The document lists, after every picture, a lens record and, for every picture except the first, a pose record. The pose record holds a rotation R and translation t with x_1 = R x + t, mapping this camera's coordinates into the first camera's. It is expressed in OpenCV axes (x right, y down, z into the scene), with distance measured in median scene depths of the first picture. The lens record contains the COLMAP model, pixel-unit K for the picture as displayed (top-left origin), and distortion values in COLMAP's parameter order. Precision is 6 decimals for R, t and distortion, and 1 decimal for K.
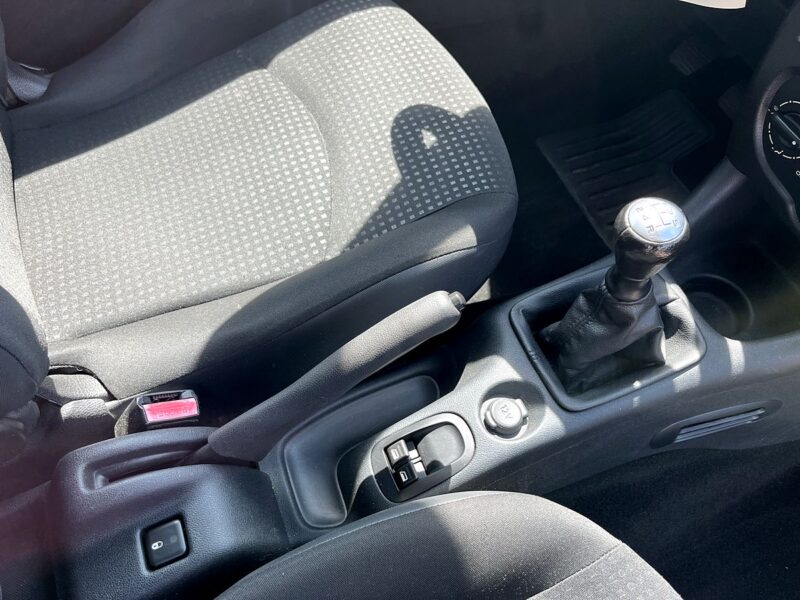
lens RADIAL K [[612.3, 0, 400.0], [0, 612.3, 300.0], [0, 0, 1]] dist [0.101074, -0.151320]
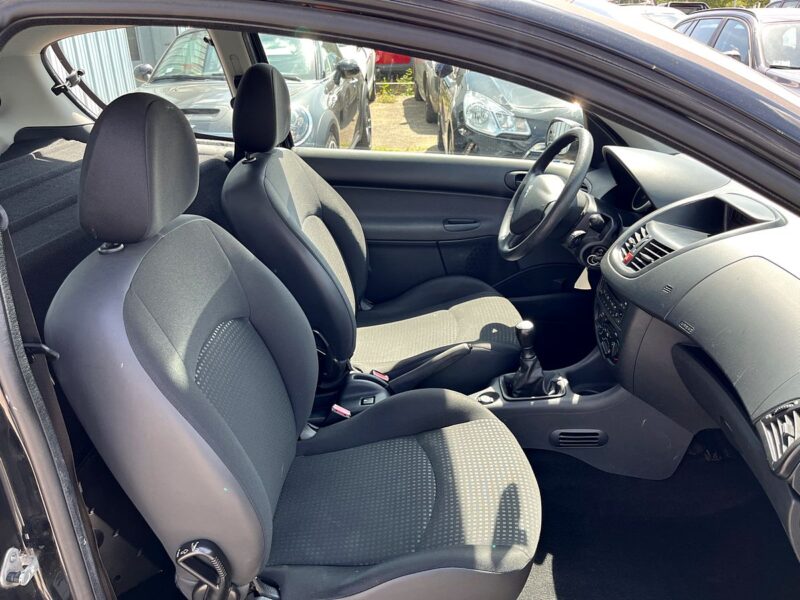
lens RADIAL K [[612.3, 0, 400.0], [0, 612.3, 300.0], [0, 0, 1]] dist [0.101074, -0.151320]
pose [[0.909531, 0.096857, -0.404194, 0.849232], [-0.306435, 0.813266, -0.494667, 1.229959], [0.280805, 0.573774, 0.769371, -1.425312]]
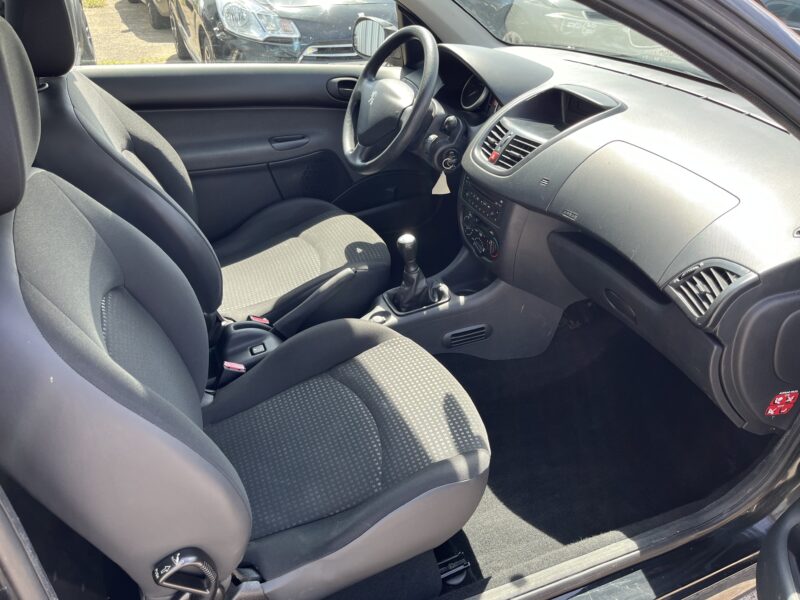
lens RADIAL K [[612.3, 0, 400.0], [0, 612.3, 300.0], [0, 0, 1]] dist [0.101074, -0.151320]
pose [[0.998090, -0.052001, -0.033346, 0.342235], [0.032719, 0.902877, -0.428653, 1.202838], [0.052397, 0.426743, 0.902854, -1.428860]]
